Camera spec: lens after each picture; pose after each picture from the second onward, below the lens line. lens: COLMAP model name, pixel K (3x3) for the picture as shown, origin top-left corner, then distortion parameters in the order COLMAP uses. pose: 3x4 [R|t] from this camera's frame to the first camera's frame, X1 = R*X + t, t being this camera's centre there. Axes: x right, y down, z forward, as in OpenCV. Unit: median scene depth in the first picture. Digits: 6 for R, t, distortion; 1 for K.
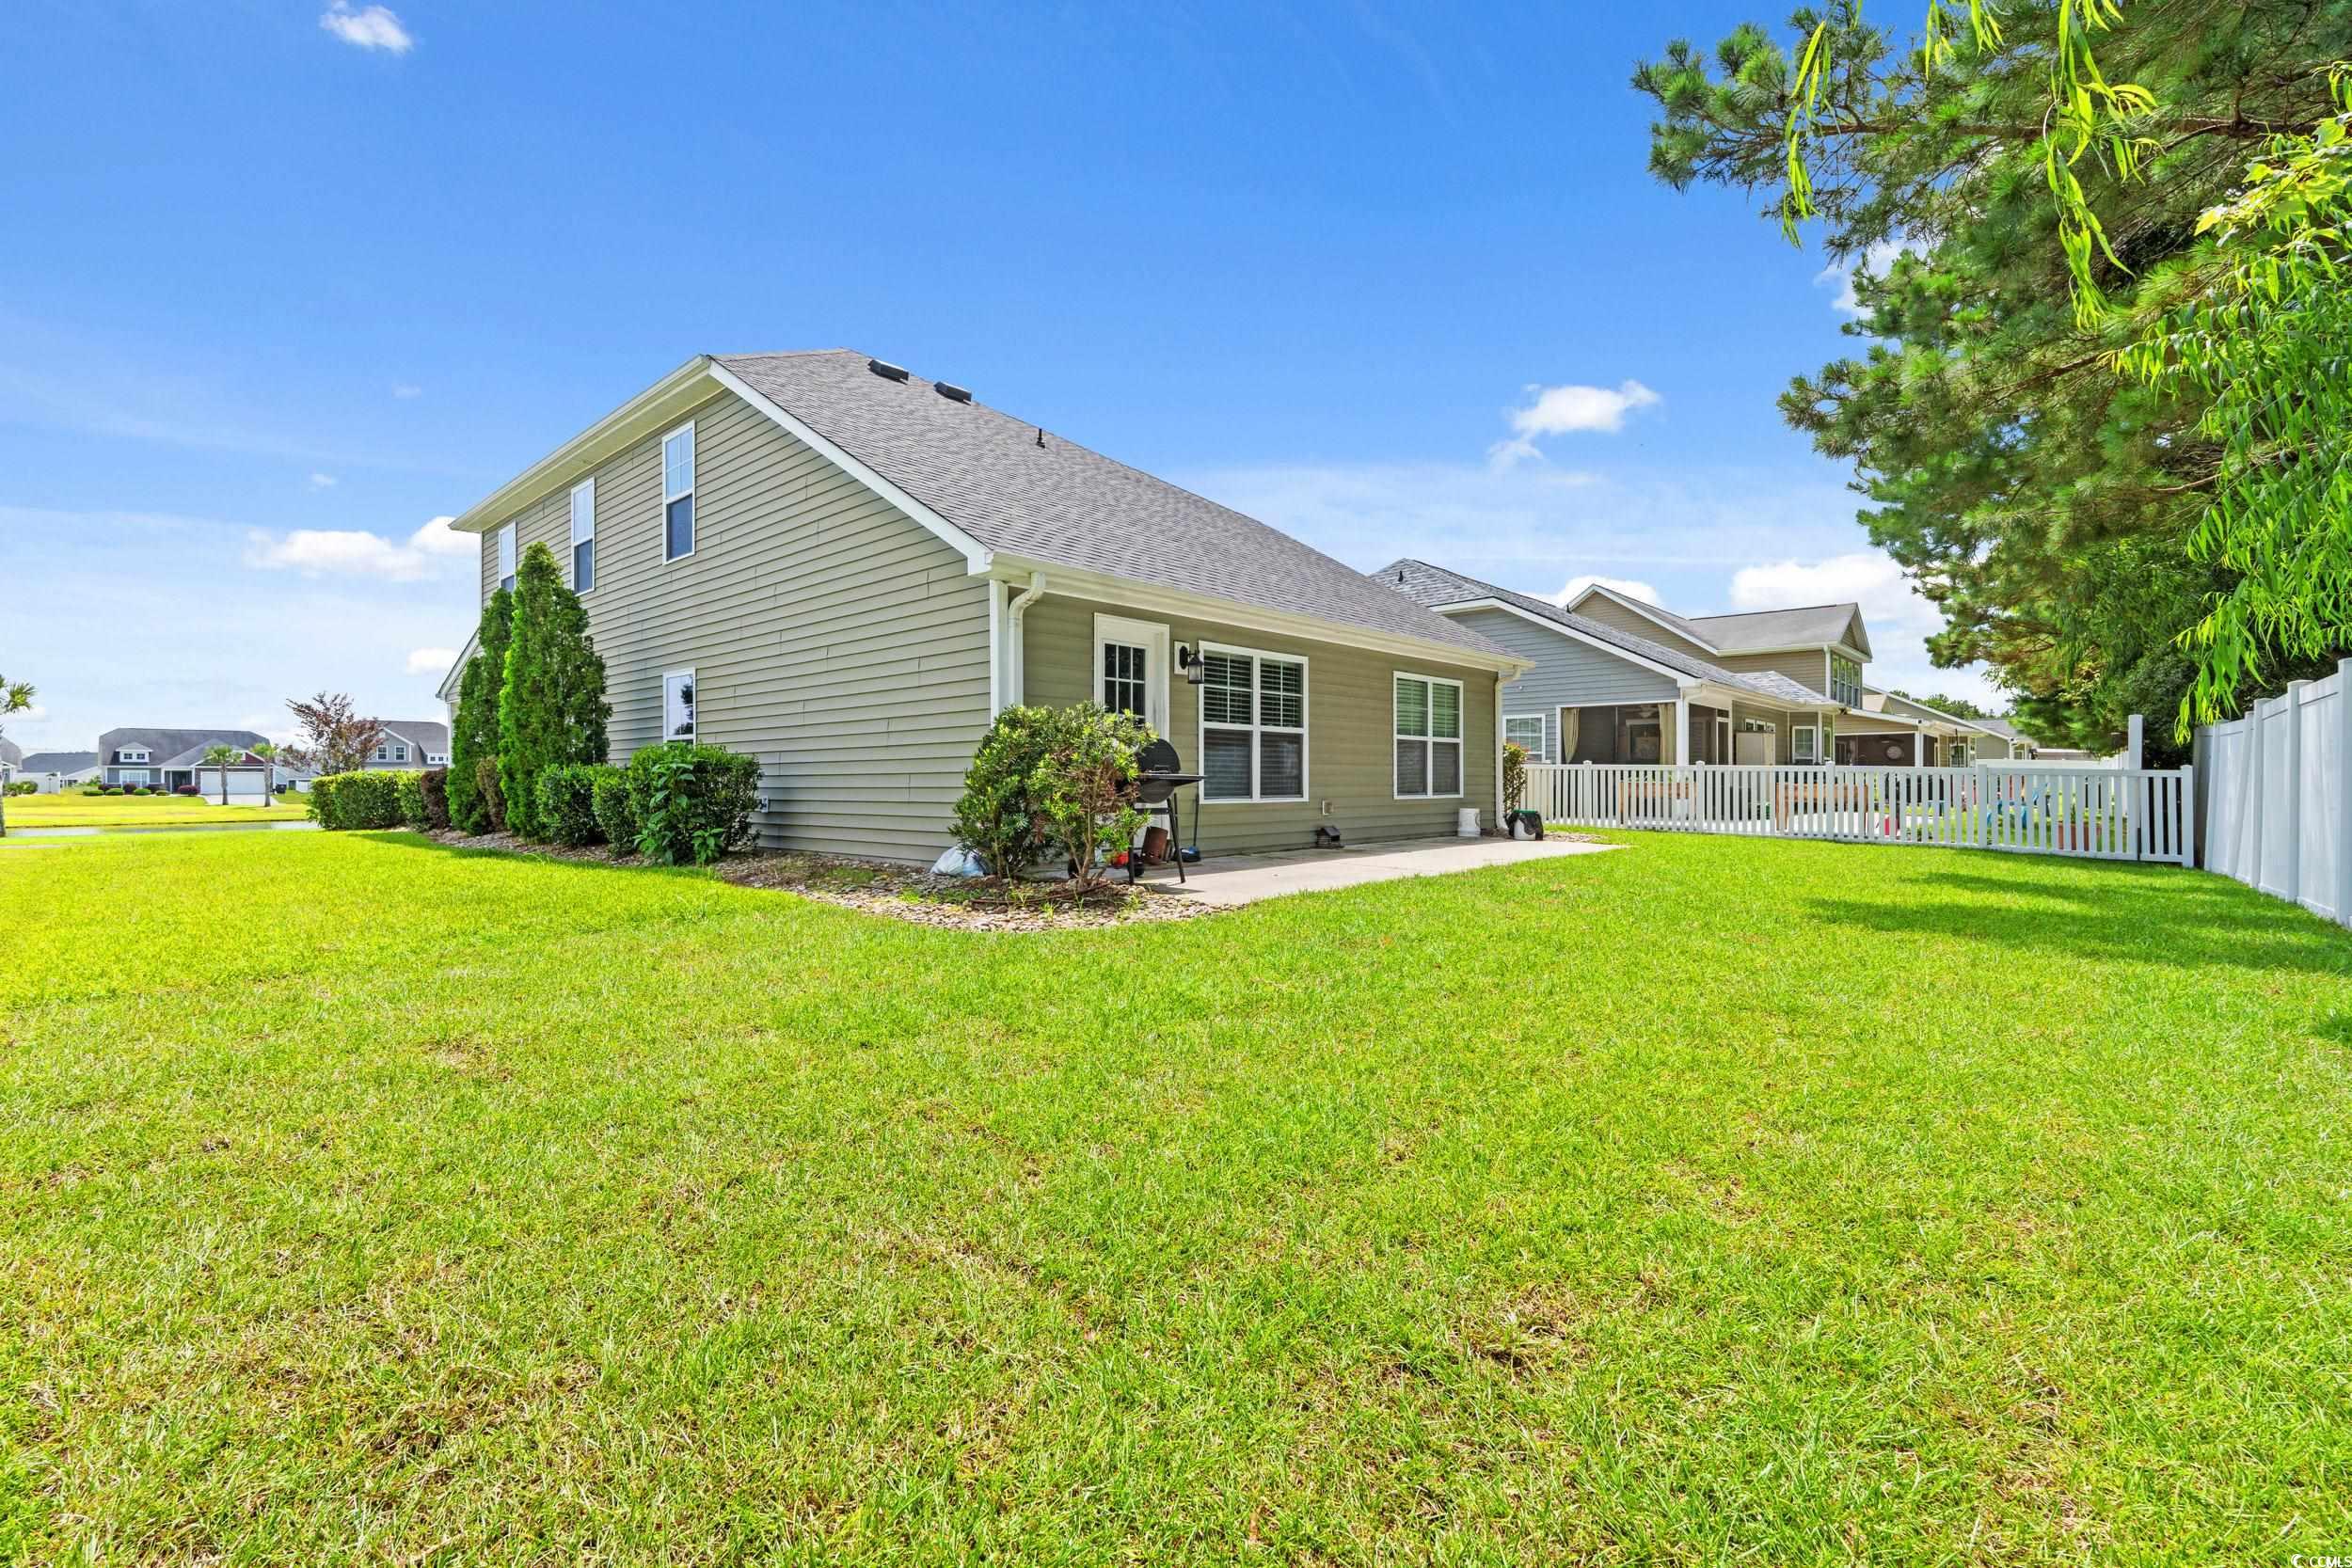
lens RADIAL K [[1030.1, 0, 1176.0], [0, 1030.1, 784.0], [0, 0, 1]] dist [0.000332, 0.000001]
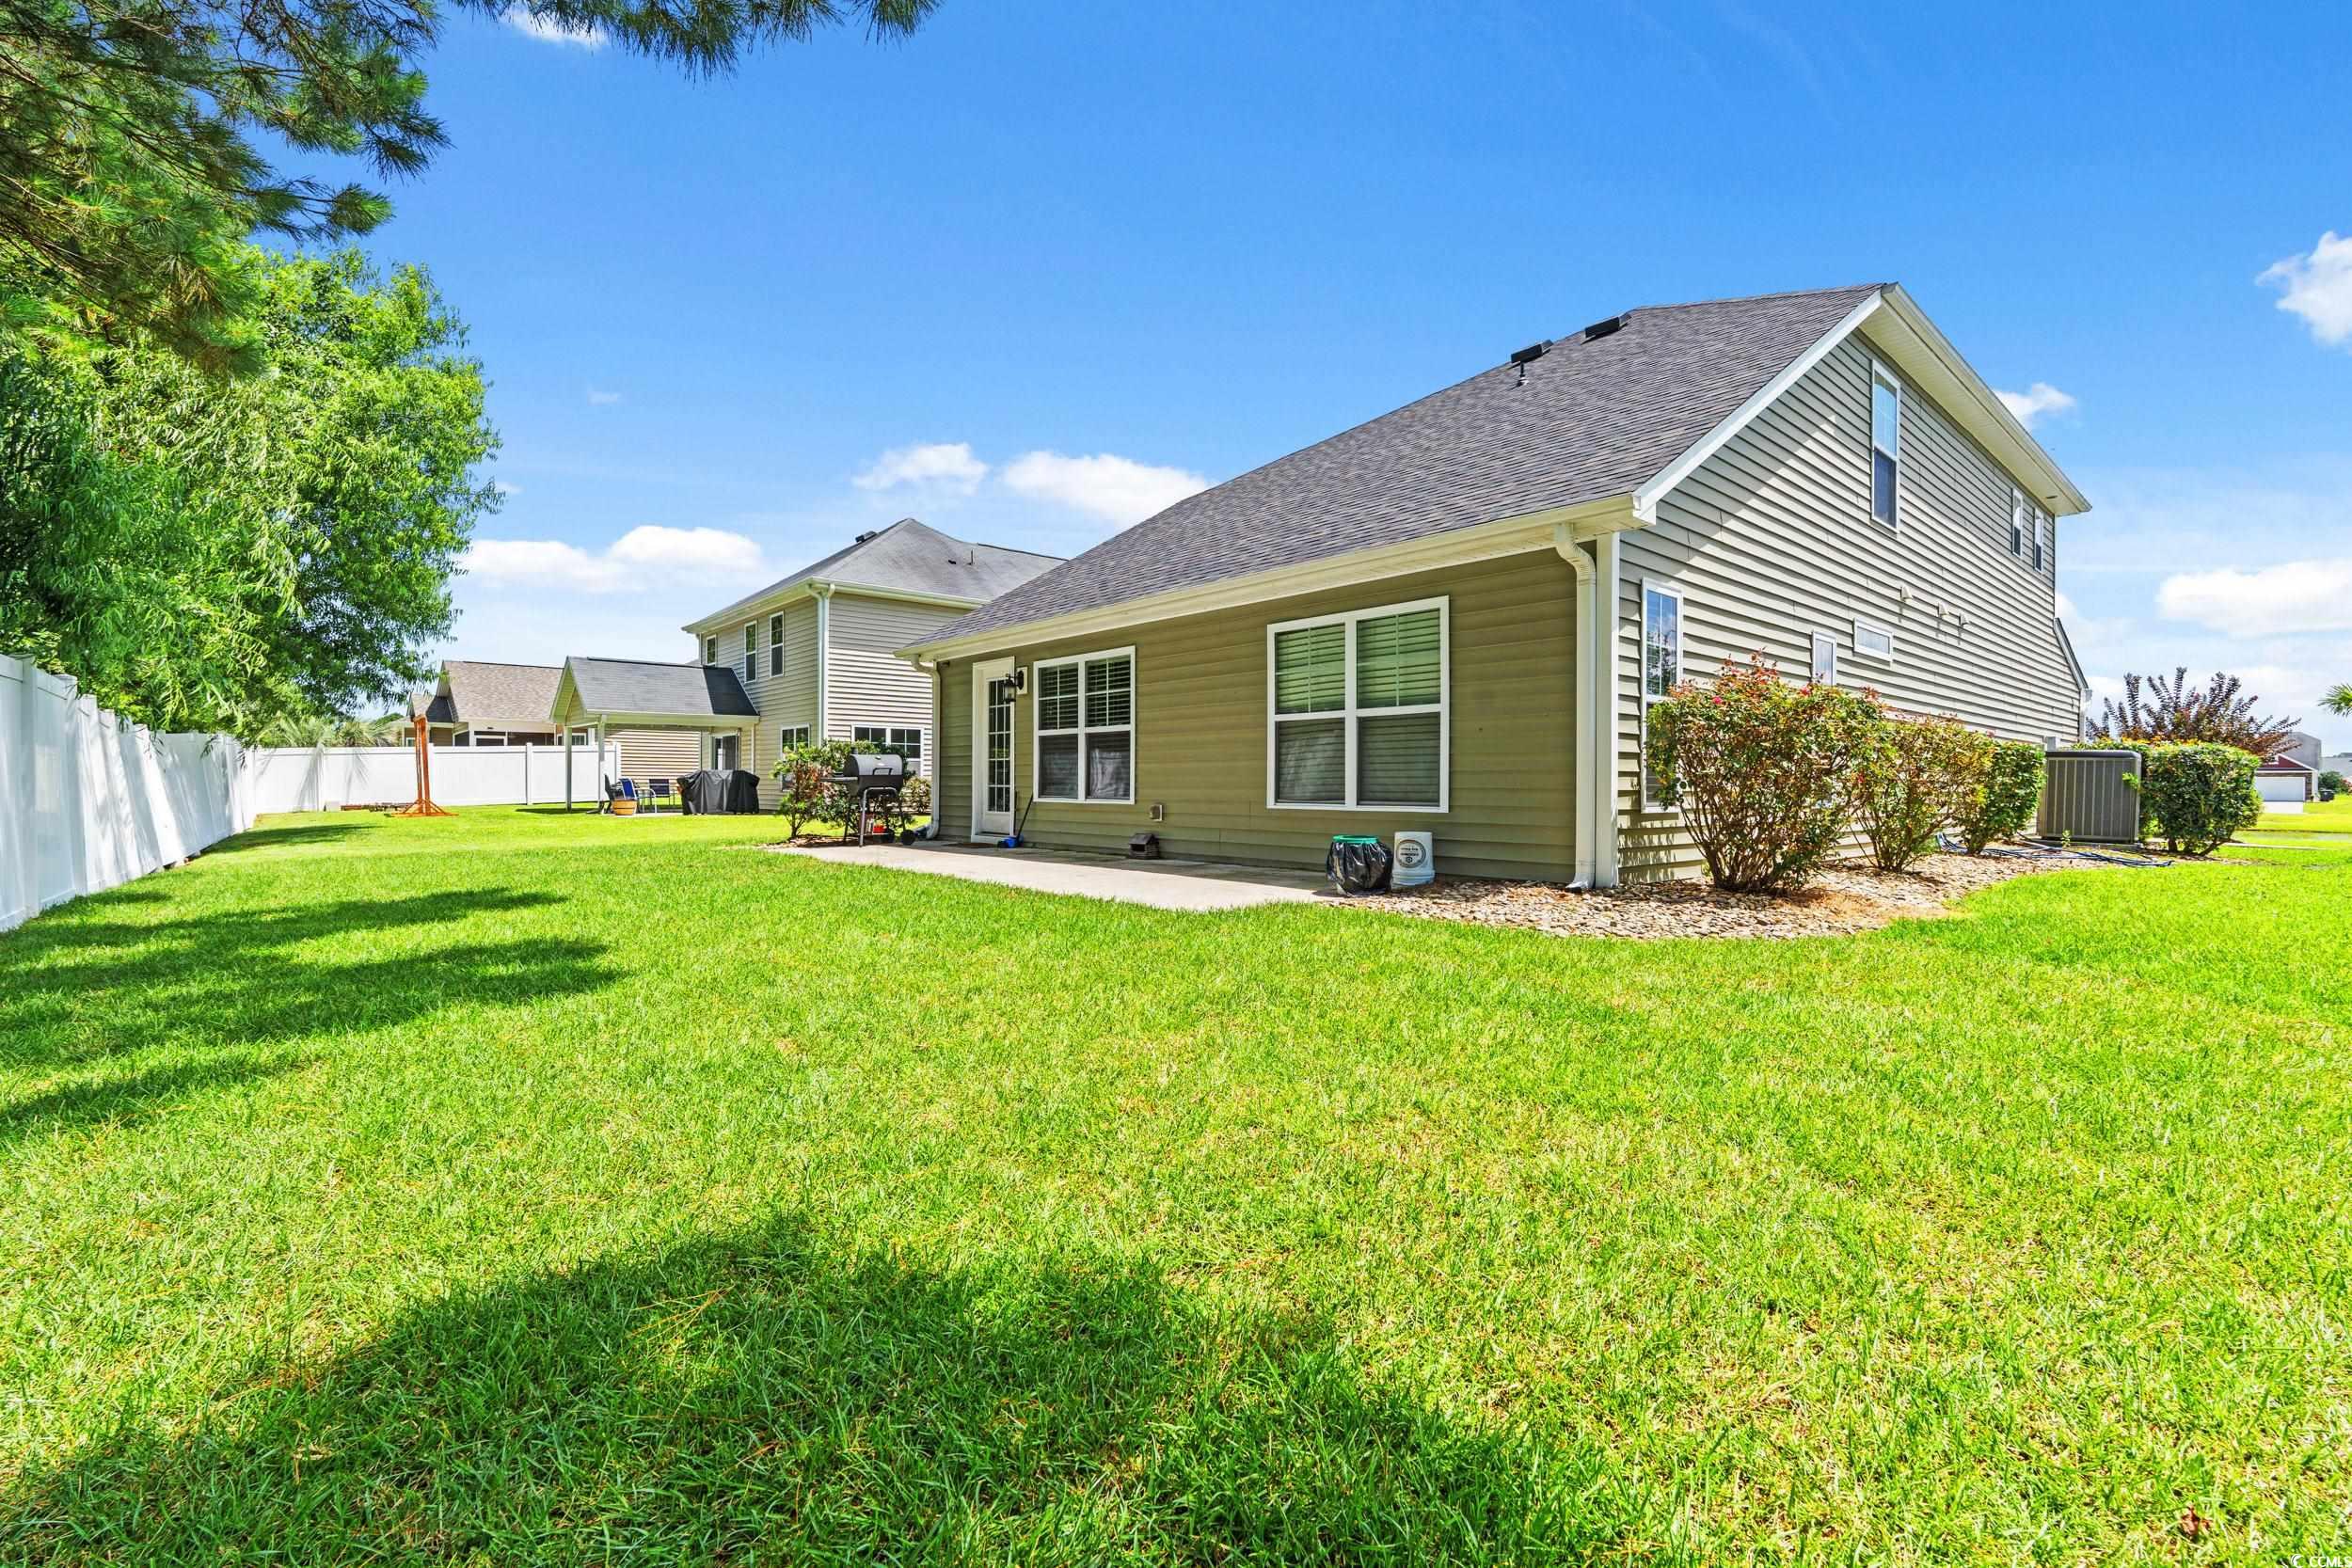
lens RADIAL K [[1030.1, 0, 1176.0], [0, 1030.1, 784.0], [0, 0, 1]] dist [0.000332, 0.000001]
pose [[-0.114690, -0.000770, -0.993401, 1.052261], [-0.005428, 0.999985, -0.000148, -0.001390], [0.993387, 0.005375, -0.114692, 1.171190]]
